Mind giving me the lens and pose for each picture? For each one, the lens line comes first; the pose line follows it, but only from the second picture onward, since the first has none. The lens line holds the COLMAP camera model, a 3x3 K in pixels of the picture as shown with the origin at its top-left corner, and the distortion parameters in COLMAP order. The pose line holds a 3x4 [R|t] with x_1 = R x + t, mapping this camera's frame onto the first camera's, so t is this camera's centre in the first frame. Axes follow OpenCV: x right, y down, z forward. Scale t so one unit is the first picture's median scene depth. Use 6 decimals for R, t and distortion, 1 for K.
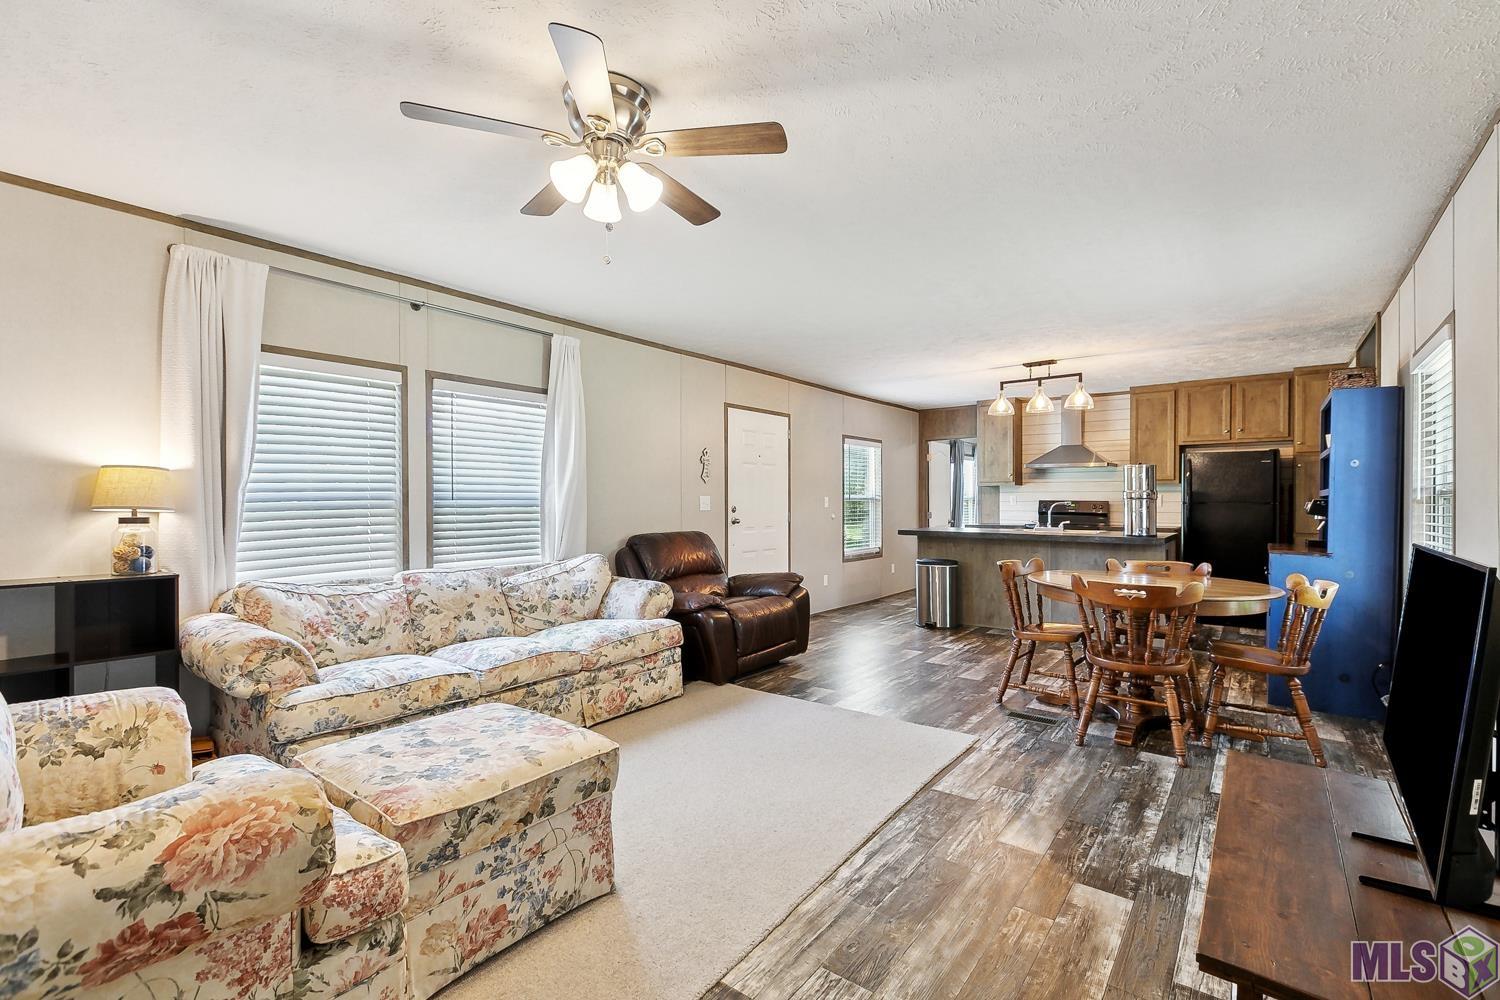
lens RADIAL K [[660.8, 0, 758.3], [0, 660.8, 500.7], [0, 0, 1]] dist [-0.008397, -0.001282]
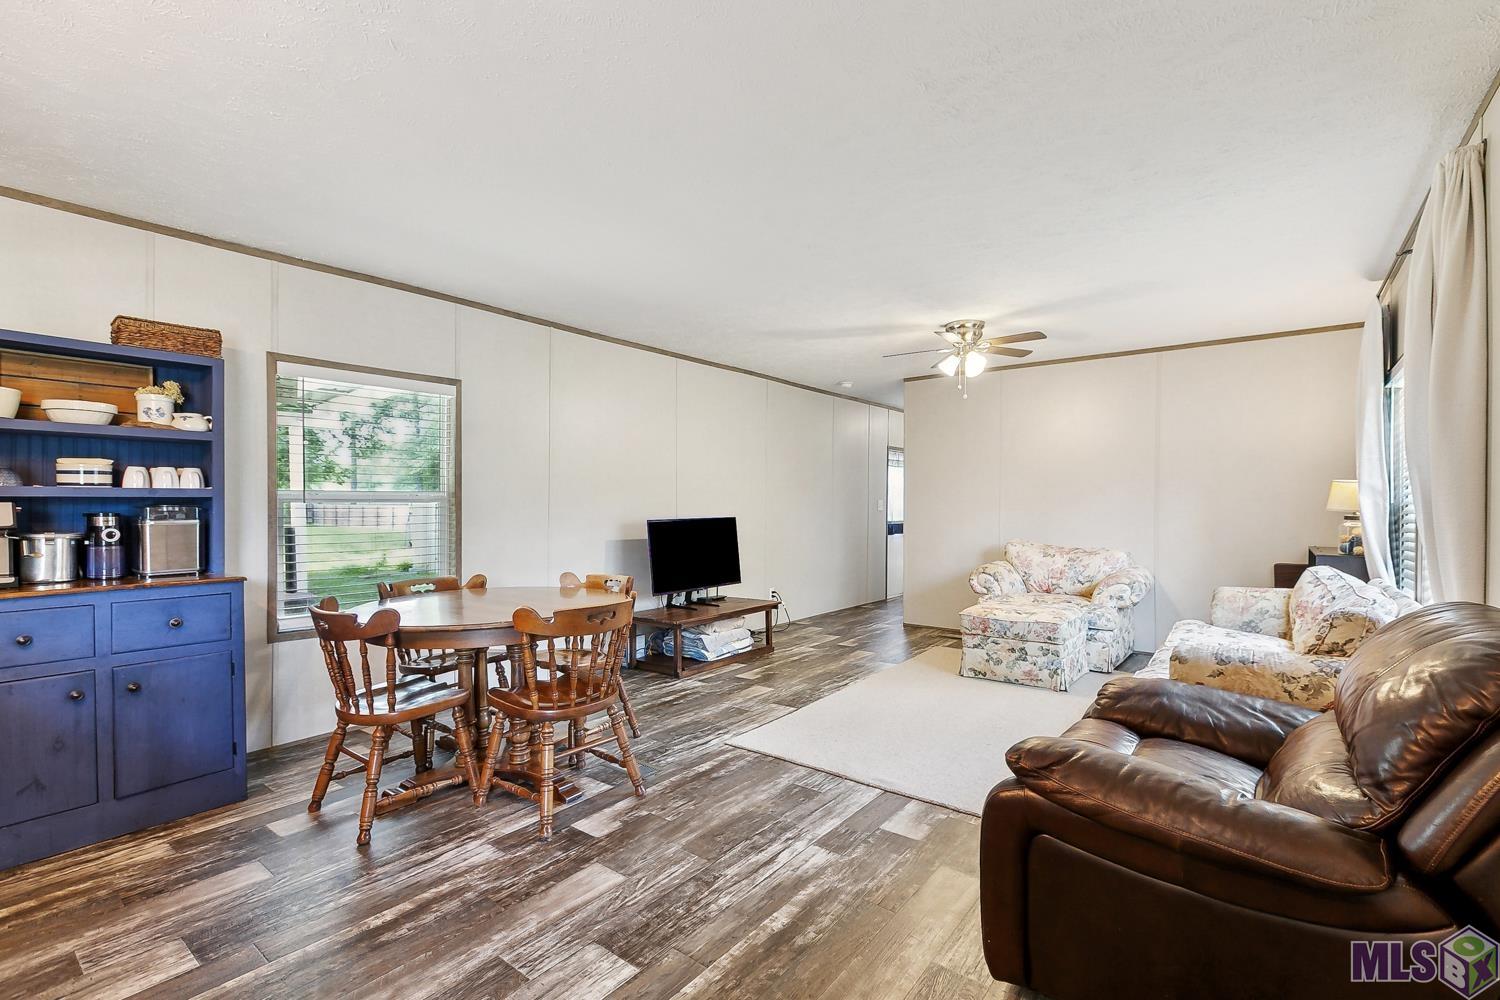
lens RADIAL K [[660.8, 0, 751.4], [0, 660.8, 508.9], [0, 0, 1]] dist [-0.008397, -0.001282]
pose [[-0.999870, 0.001227, 0.016091, 0.197309], [0.001280, 0.999994, 0.003317, 0.006694], [-0.016087, 0.003337, -0.999865, 2.131147]]
